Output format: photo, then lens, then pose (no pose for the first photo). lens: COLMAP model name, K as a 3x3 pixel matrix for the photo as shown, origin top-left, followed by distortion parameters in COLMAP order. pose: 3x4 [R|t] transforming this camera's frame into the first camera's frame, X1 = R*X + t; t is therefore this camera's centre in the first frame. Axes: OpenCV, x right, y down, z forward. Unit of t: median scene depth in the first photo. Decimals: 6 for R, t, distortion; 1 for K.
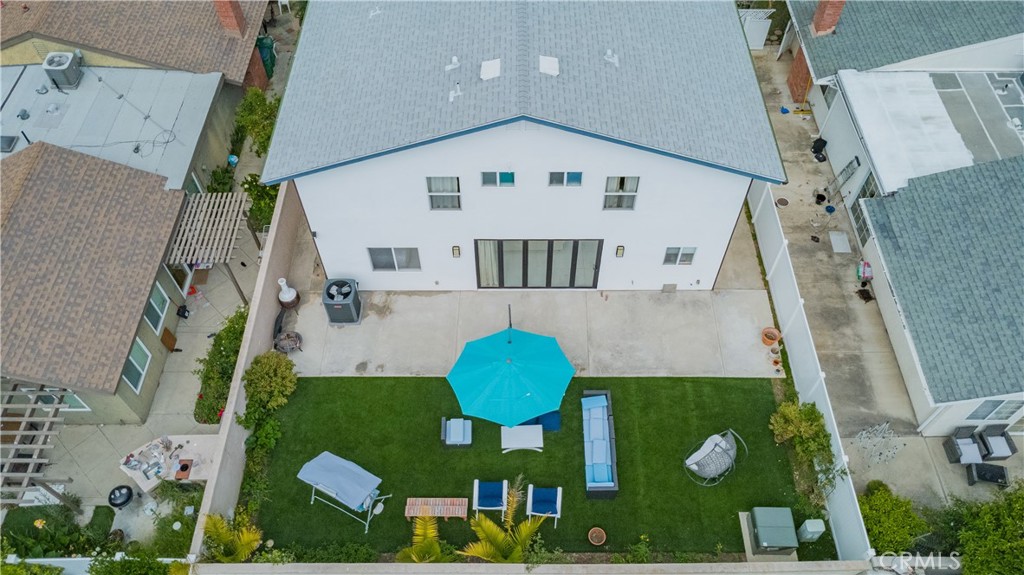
lens RADIAL K [[721.2, 0, 507.2], [0, 721.2, 290.9], [0, 0, 1]] dist [0.038568, -0.051784]
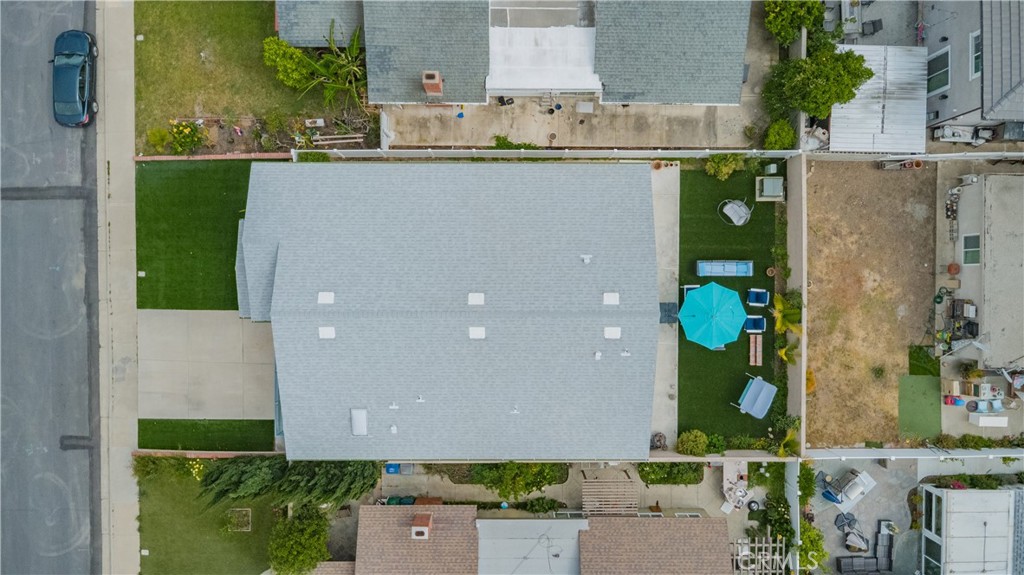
lens RADIAL K [[721.2, 0, 507.2], [0, 721.2, 290.9], [0, 0, 1]] dist [0.038568, -0.051784]
pose [[-0.005872, -0.999959, -0.006926, 0.075579], [0.818769, -0.008784, 0.574056, -1.256590], [-0.574093, -0.002300, 0.818787, -0.227475]]
